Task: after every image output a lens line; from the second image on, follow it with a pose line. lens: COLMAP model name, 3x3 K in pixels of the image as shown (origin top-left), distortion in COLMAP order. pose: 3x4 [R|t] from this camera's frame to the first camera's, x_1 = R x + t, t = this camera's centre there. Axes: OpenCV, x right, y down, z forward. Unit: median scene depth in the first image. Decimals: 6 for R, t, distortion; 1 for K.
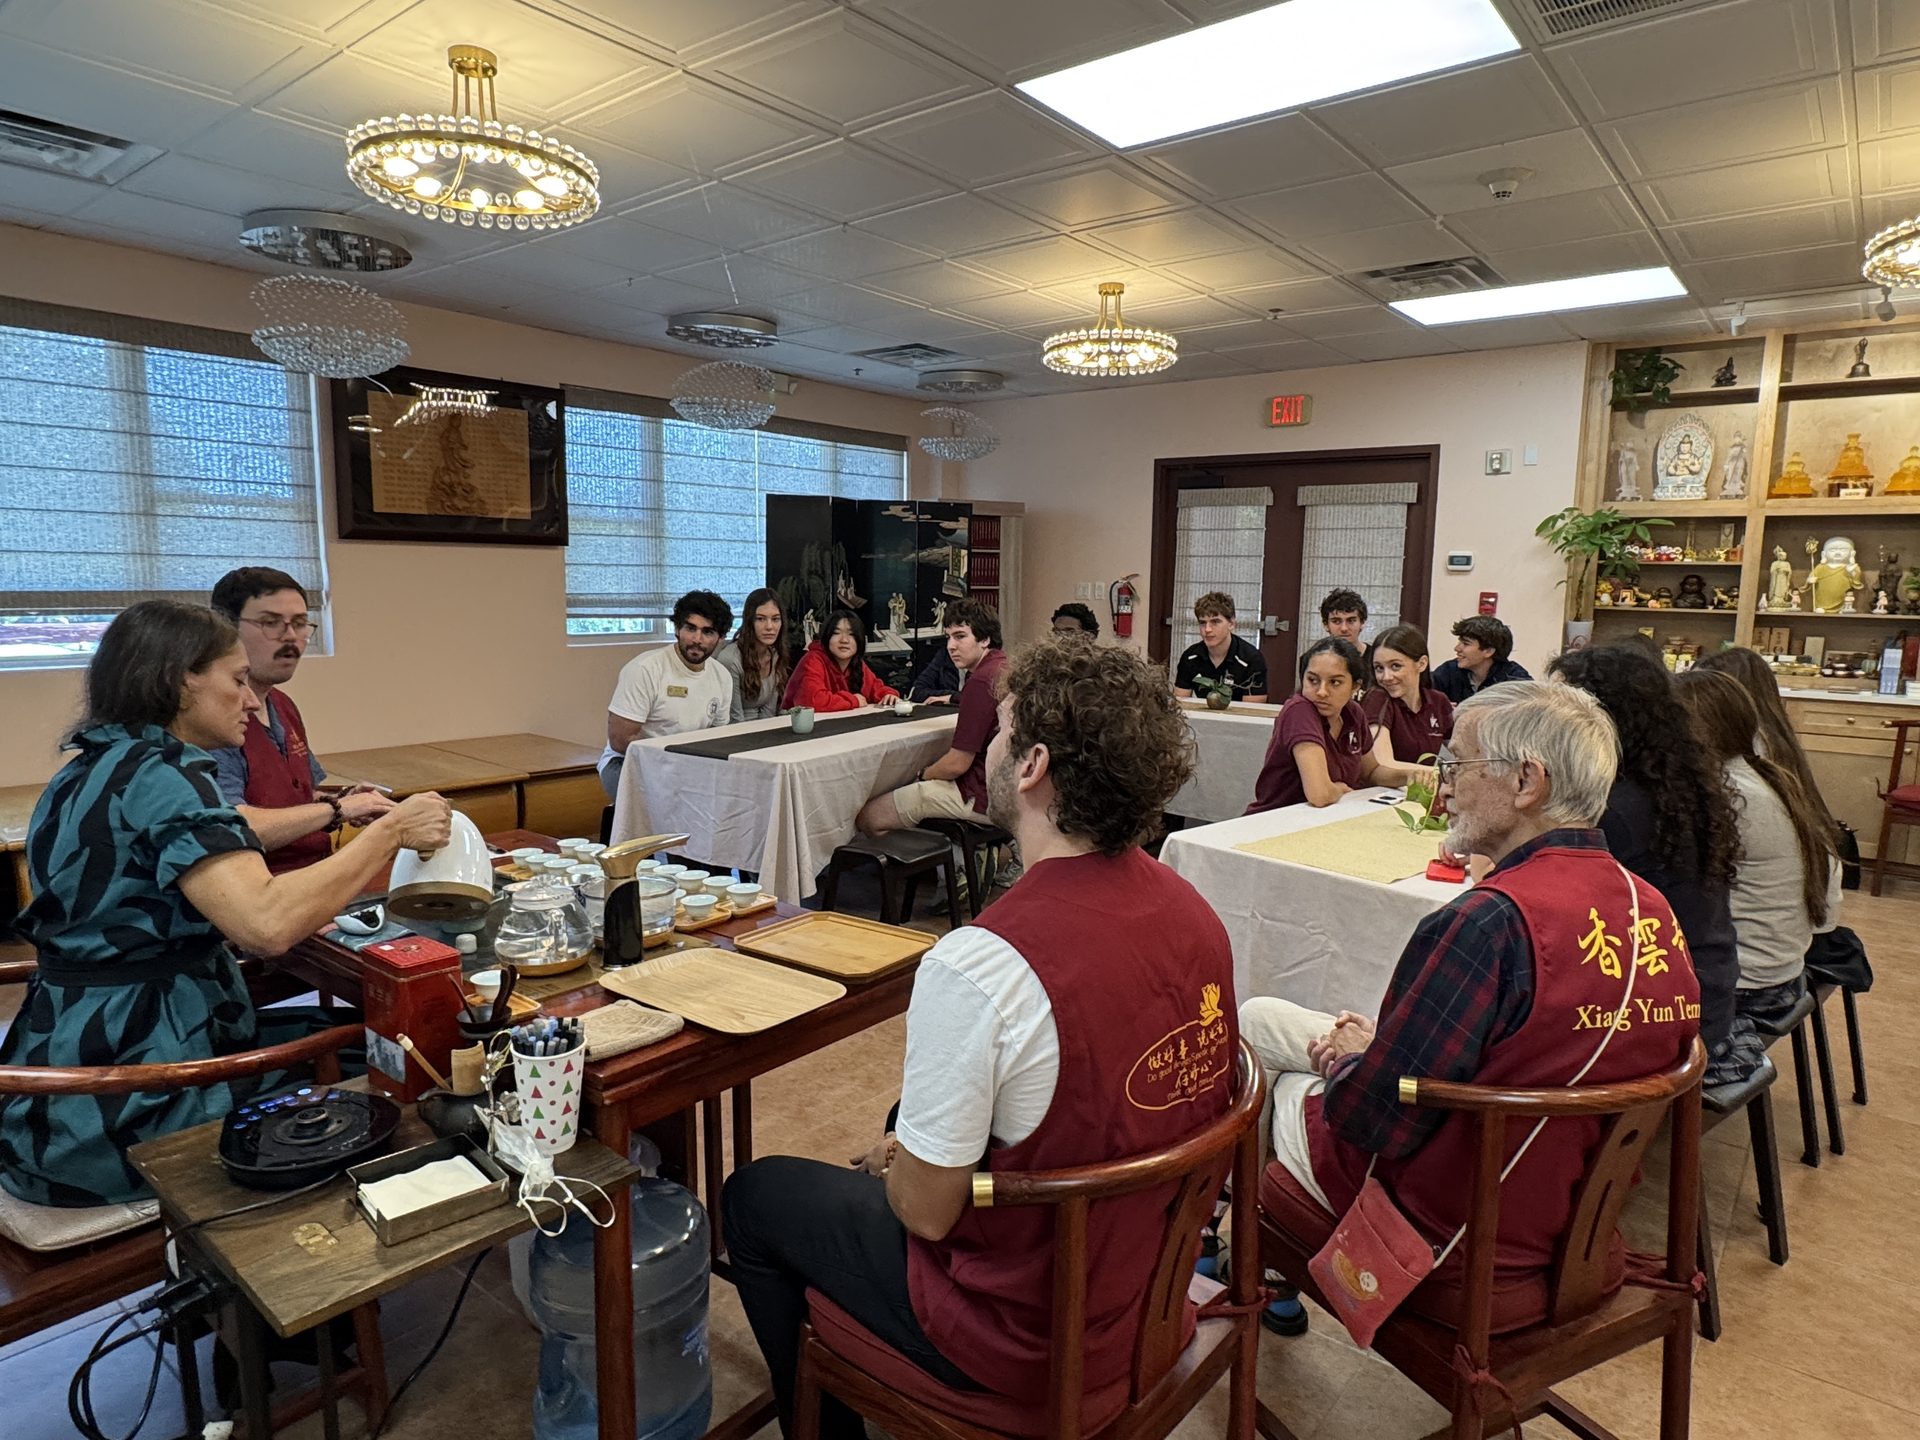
lens RADIAL K [[1143.6, 0, 963.6], [0, 1143.6, 722.8], [0, 0, 1]] dist [-0.001891, 0.000307]
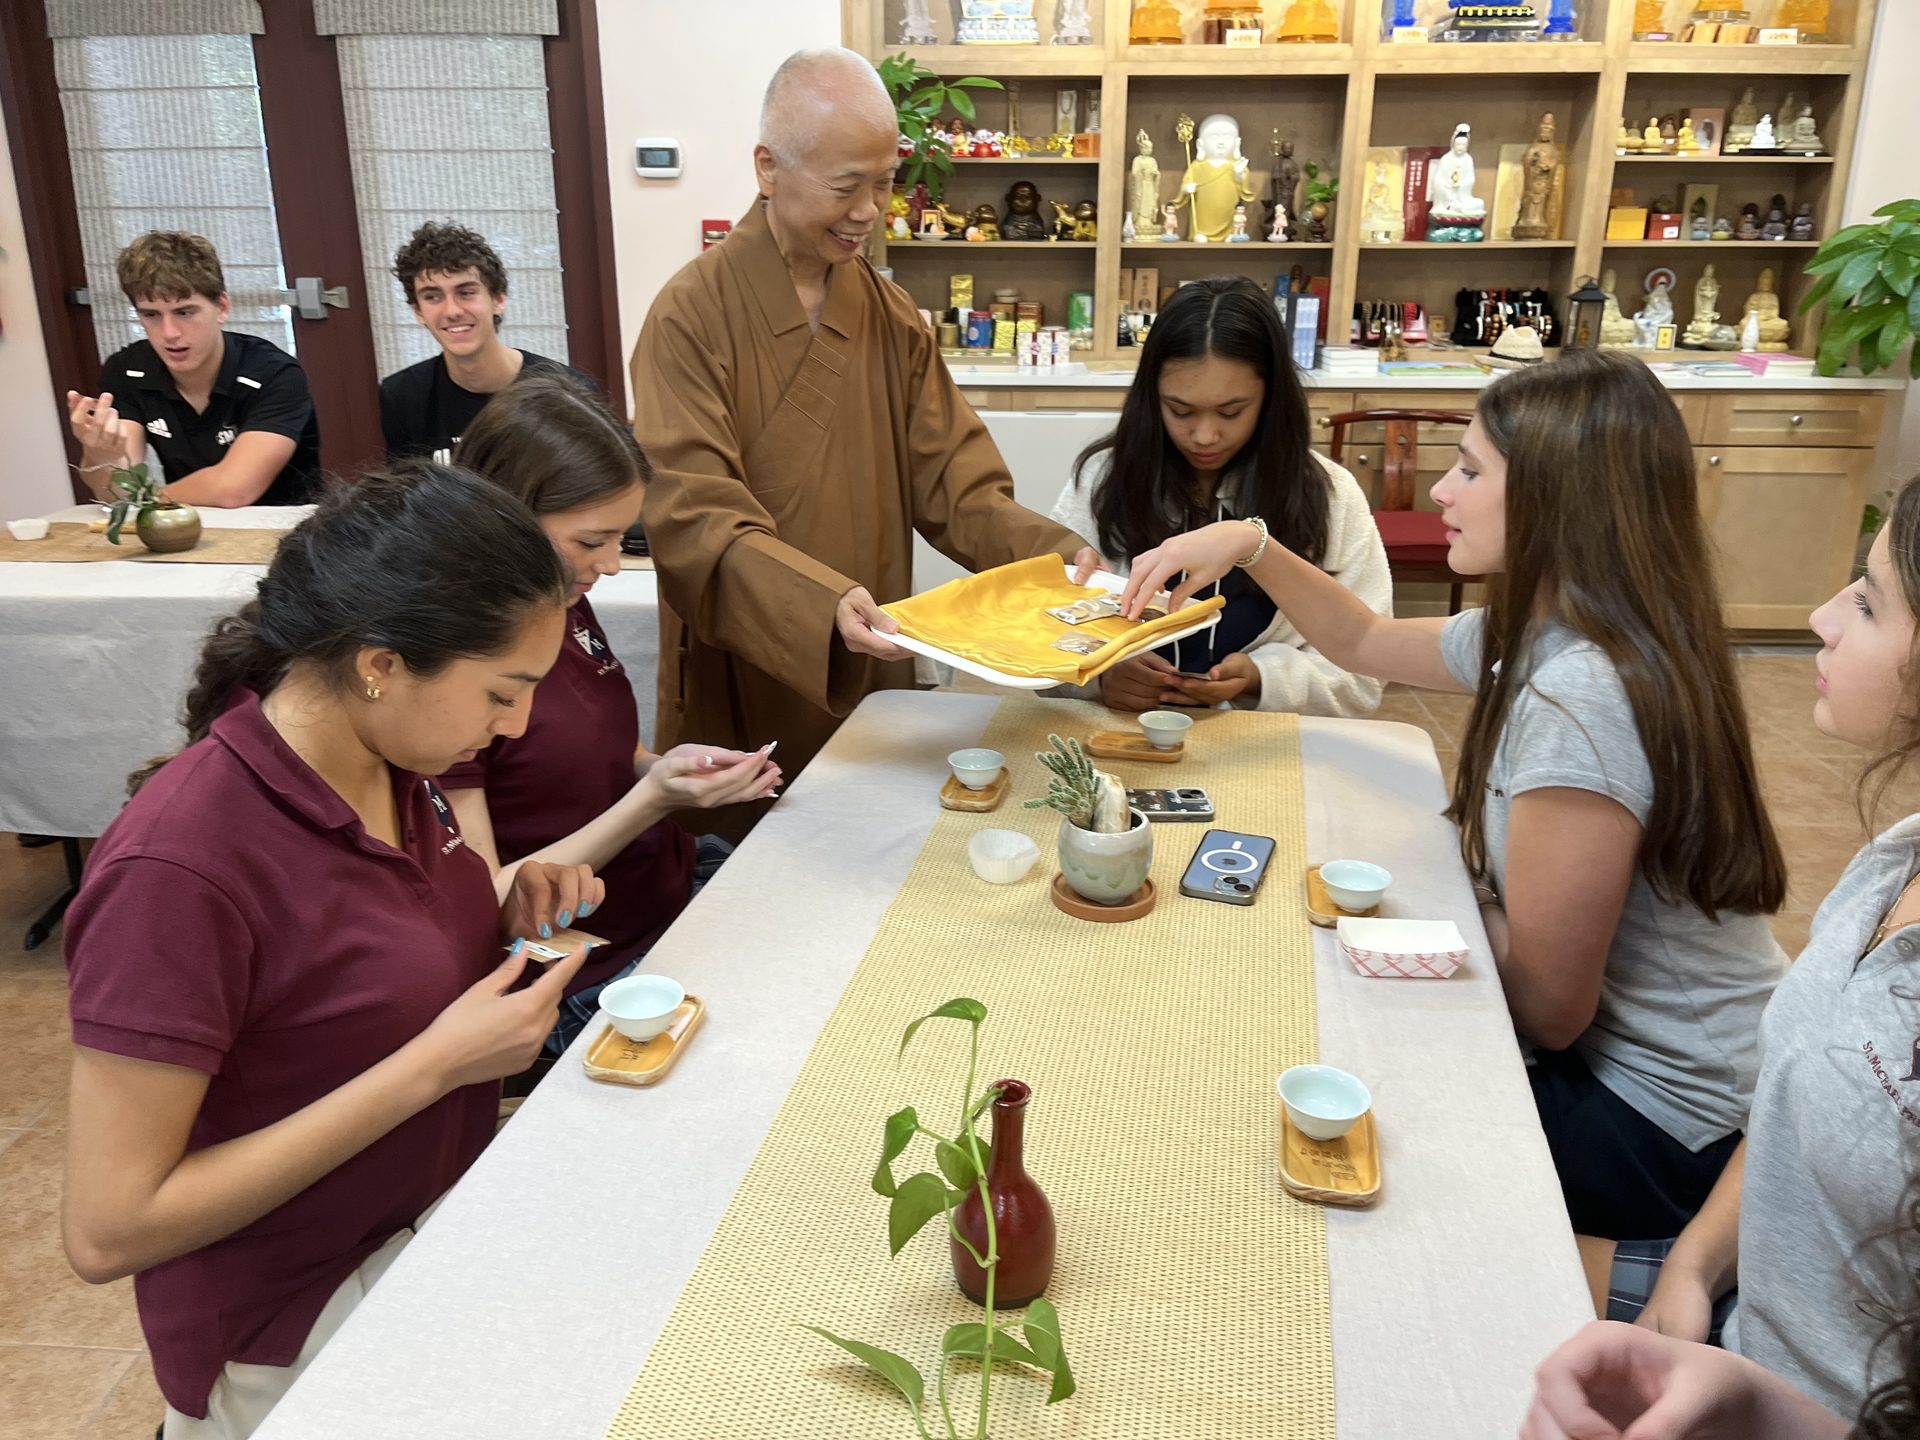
lens RADIAL K [[1547.4, 0, 961.3], [0, 1547.4, 717.0], [0, 0, 1]] dist [0.023802, -0.009927]
pose [[0.817661, -0.198962, 0.540226, 0.123913], [0.086751, 0.970249, 0.226034, -0.046021], [-0.569126, -0.137954, 0.810595, 0.337930]]
